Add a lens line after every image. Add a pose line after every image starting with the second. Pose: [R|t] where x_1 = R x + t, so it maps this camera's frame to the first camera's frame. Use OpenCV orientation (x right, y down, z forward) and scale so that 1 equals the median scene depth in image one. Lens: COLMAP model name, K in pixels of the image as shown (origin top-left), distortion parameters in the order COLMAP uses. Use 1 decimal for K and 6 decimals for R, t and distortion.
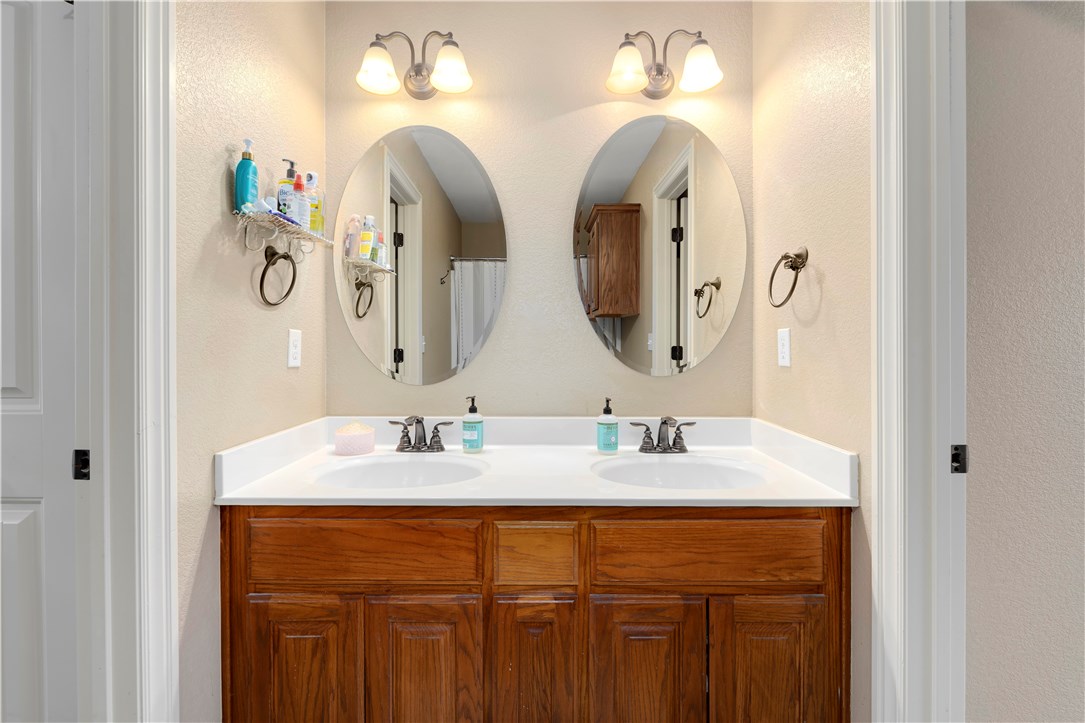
lens RADIAL K [[492.0, 0, 541.2], [0, 492.0, 355.0], [0, 0, 1]] dist [0.000825, 0.000193]
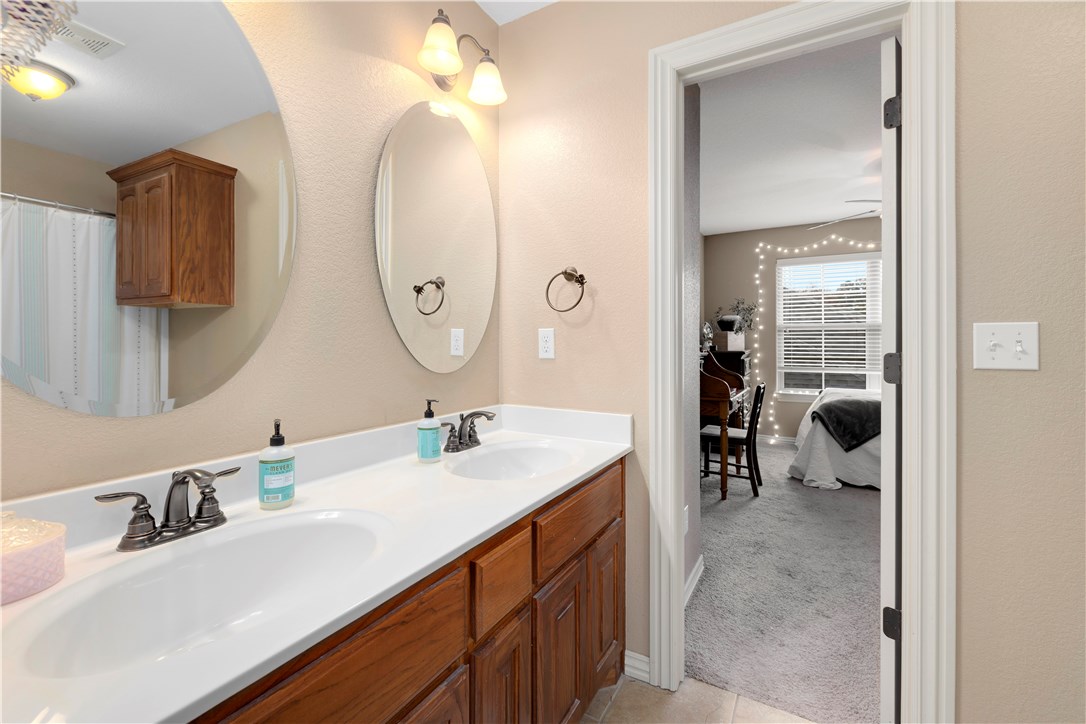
lens RADIAL K [[471.7, 0, 543.9], [0, 471.7, 354.5], [0, 0, 1]] dist [0.001840, 0.000173]
pose [[0.475305, -0.020895, 0.879573, -0.518814], [0.021971, 0.999688, 0.011876, -0.001825], [-0.879547, 0.013680, 0.475616, 0.394958]]
